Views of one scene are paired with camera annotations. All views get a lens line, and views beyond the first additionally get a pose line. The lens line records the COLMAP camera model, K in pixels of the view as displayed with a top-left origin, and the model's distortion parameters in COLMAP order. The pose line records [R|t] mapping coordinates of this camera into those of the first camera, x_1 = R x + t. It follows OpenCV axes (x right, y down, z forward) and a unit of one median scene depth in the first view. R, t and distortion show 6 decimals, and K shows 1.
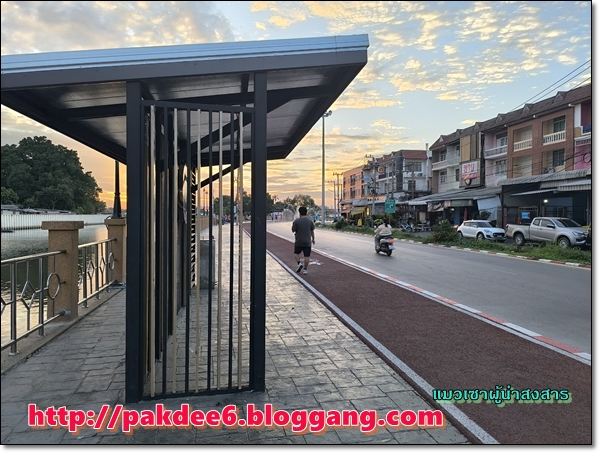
lens RADIAL K [[400.1, 0, 302.2], [0, 400.1, 226.3], [0, 0, 1]] dist [0.032724, -0.035638]
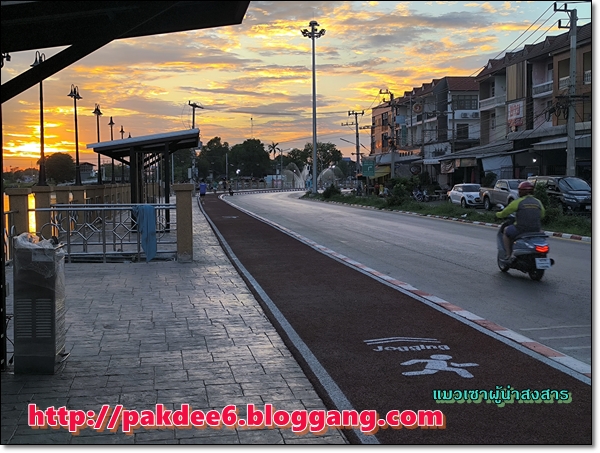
lens RADIAL K [[797.3, 0, 298.8], [0, 797.3, 225.4], [0, 0, 1]] dist [0.081188, 0.000000]
pose [[0.998932, -0.002311, -0.046155, 0.107085], [0.003625, 0.999590, 0.028403, 0.015183], [0.046070, -0.028540, 0.998530, -0.443939]]
